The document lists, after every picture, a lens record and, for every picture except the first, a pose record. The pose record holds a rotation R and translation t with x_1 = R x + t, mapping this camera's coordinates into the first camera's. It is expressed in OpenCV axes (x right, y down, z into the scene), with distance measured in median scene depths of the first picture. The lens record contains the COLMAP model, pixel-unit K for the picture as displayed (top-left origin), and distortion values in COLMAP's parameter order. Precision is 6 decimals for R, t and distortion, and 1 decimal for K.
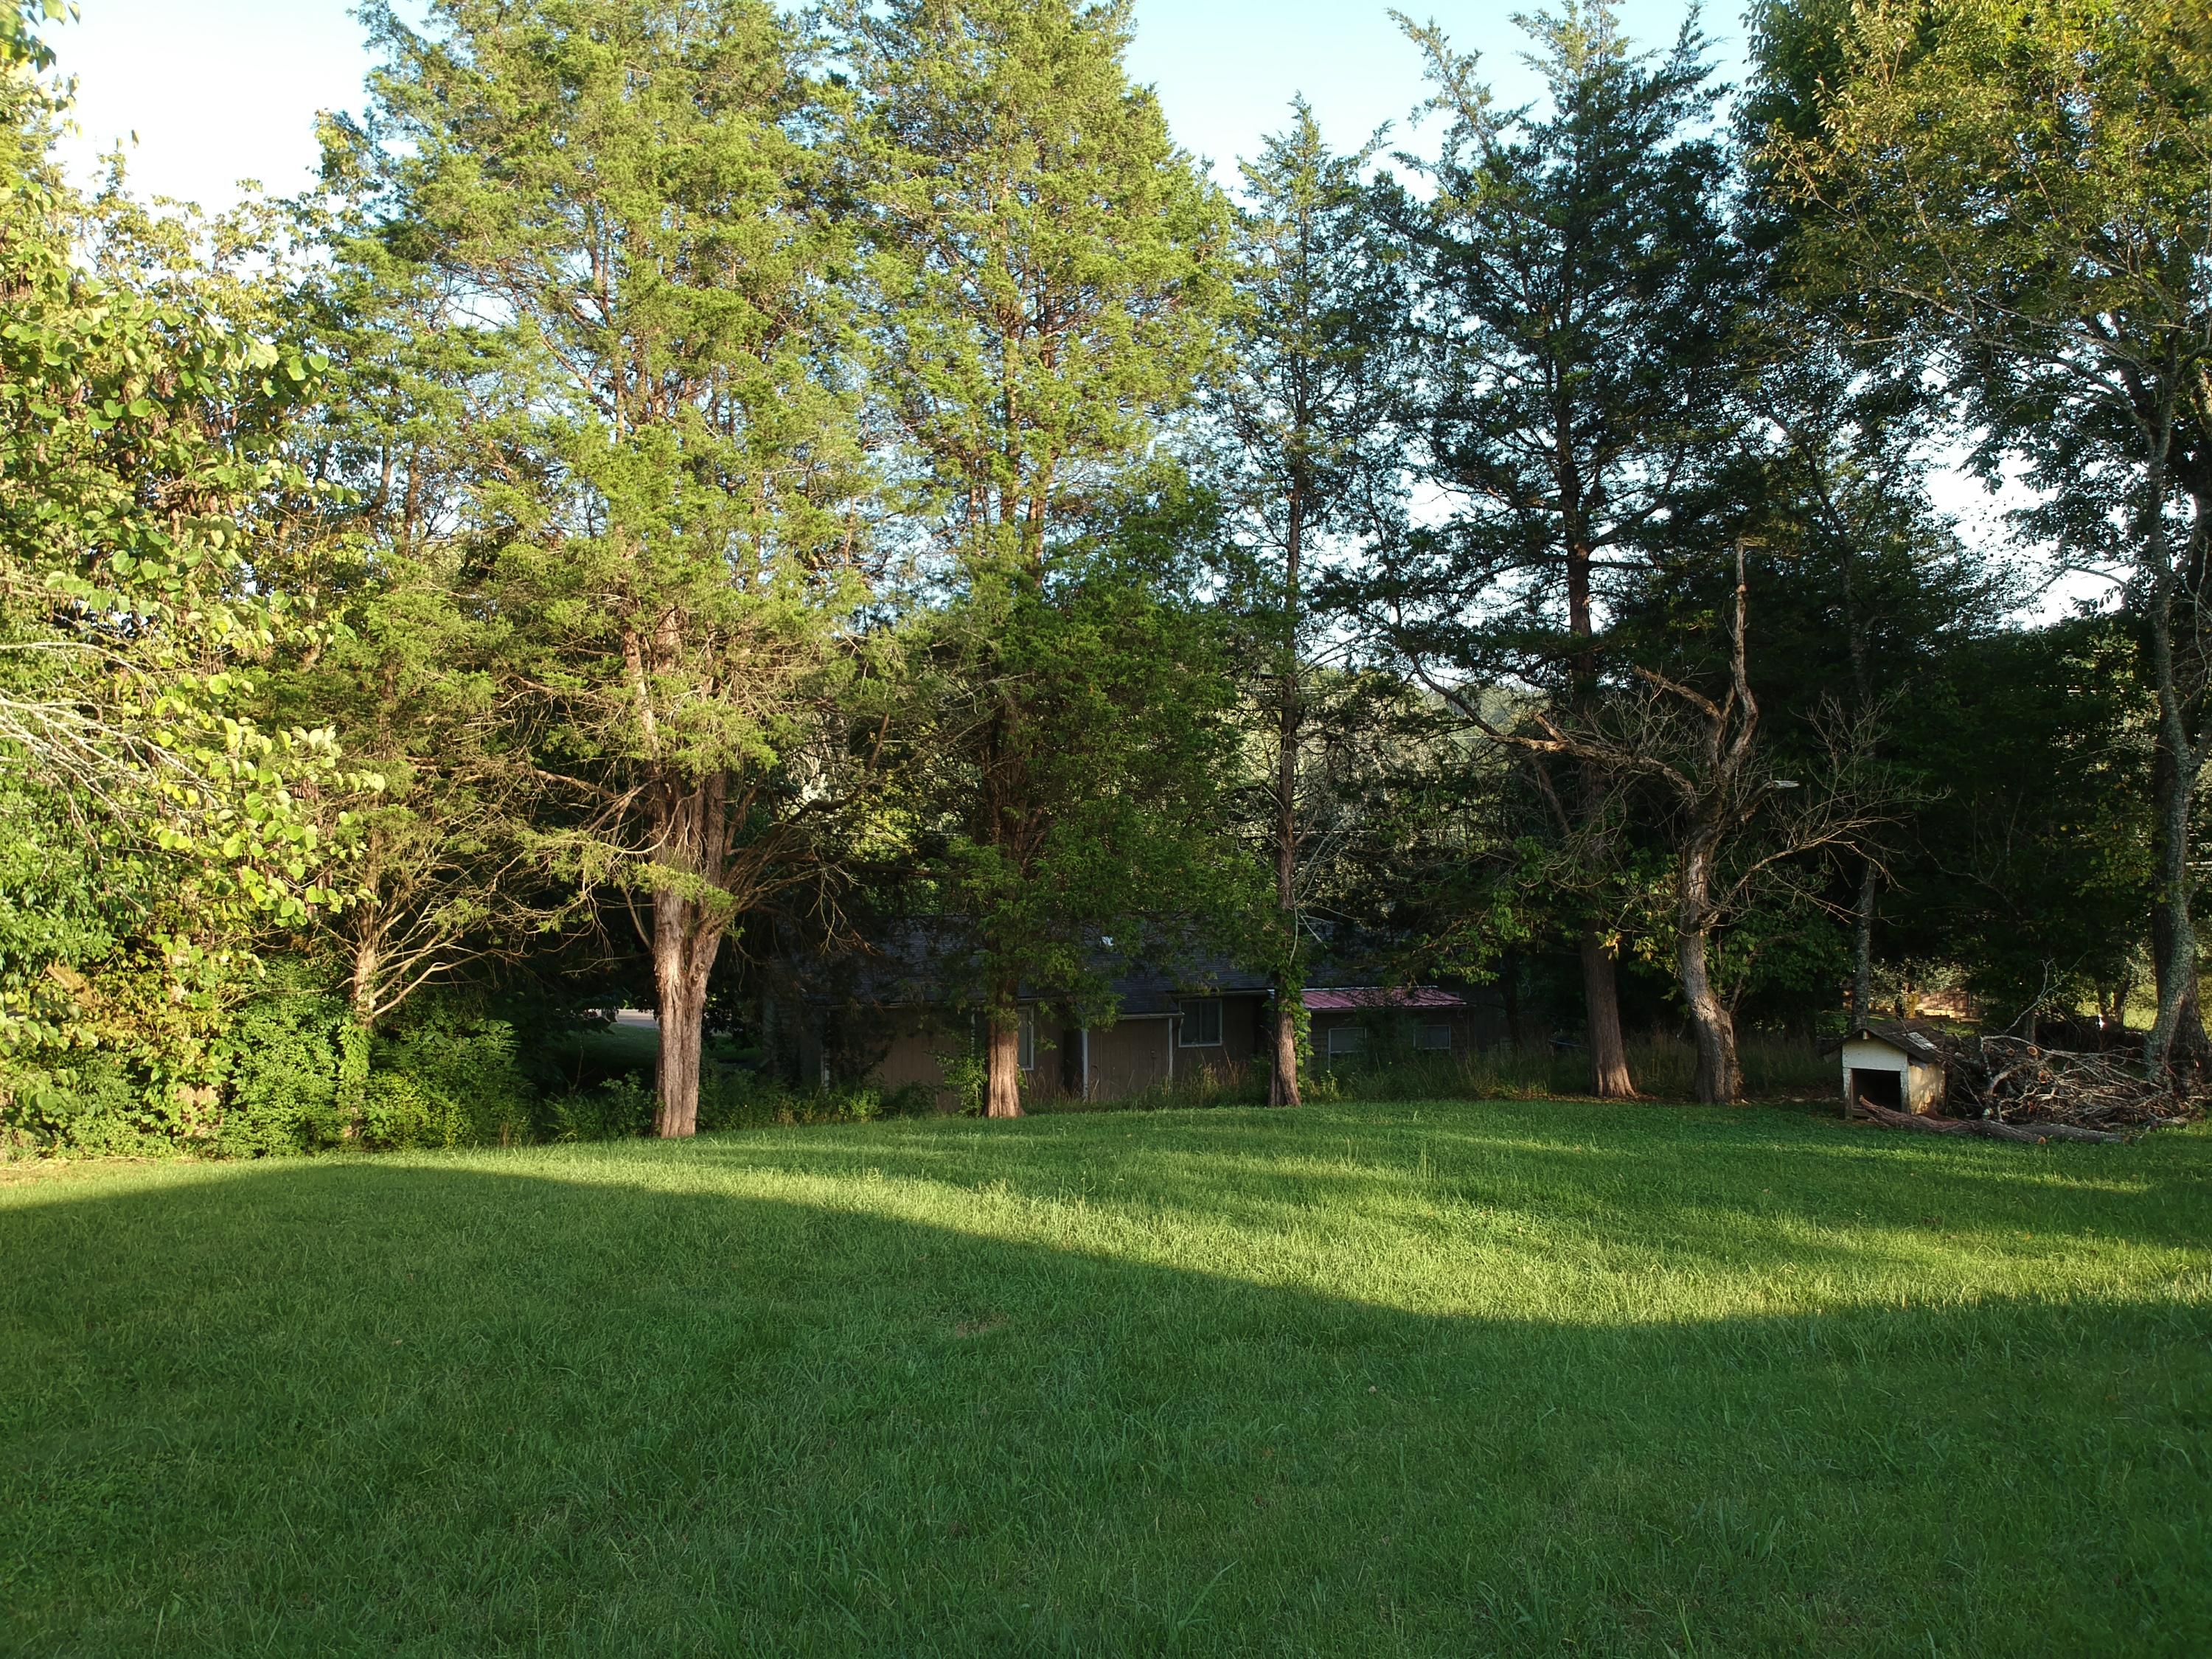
lens RADIAL K [[1634.6, 0, 1106.0], [0, 1634.6, 829.5], [0, 0, 1]] dist [0.139014, -0.199421]
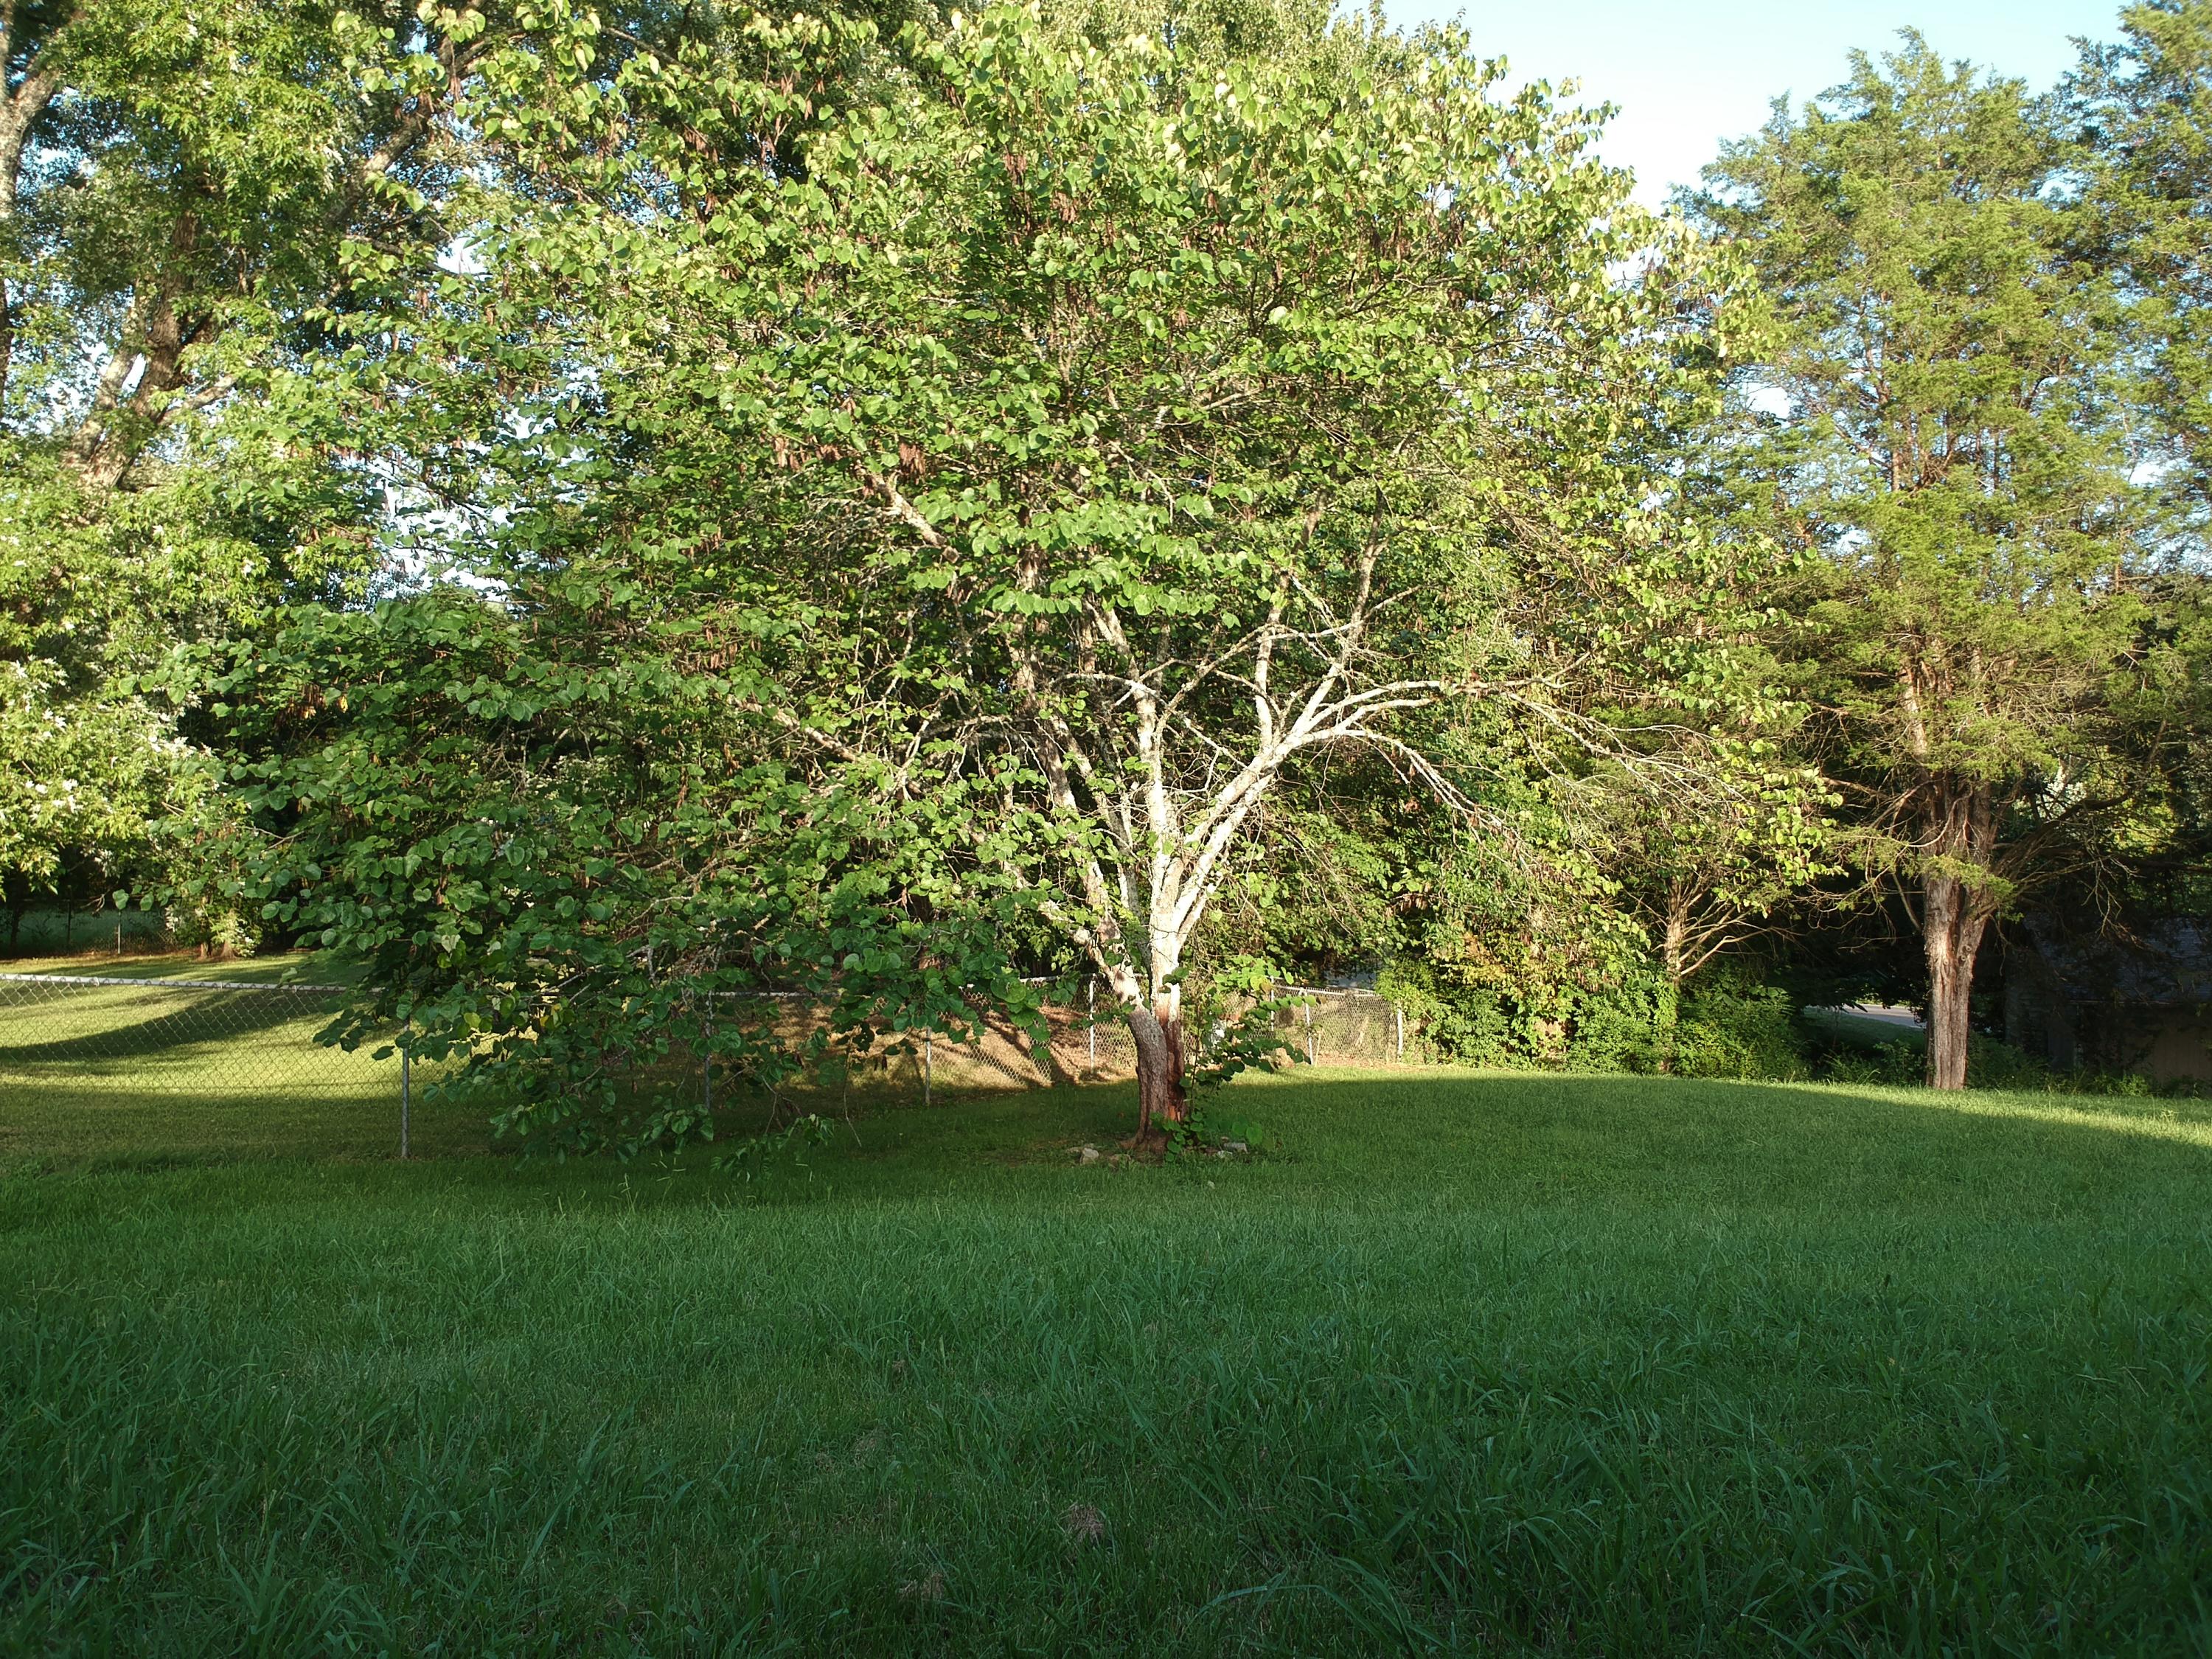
lens RADIAL K [[1656.1, 0, 1061.0], [0, 1656.1, 827.5], [0, 0, 1]] dist [0.107112, -0.193641]
pose [[0.768157, -0.005188, -0.640240, 0.012408], [0.005294, 0.999984, -0.001752, -0.000417], [0.640240, -0.002043, 0.768173, -0.273204]]
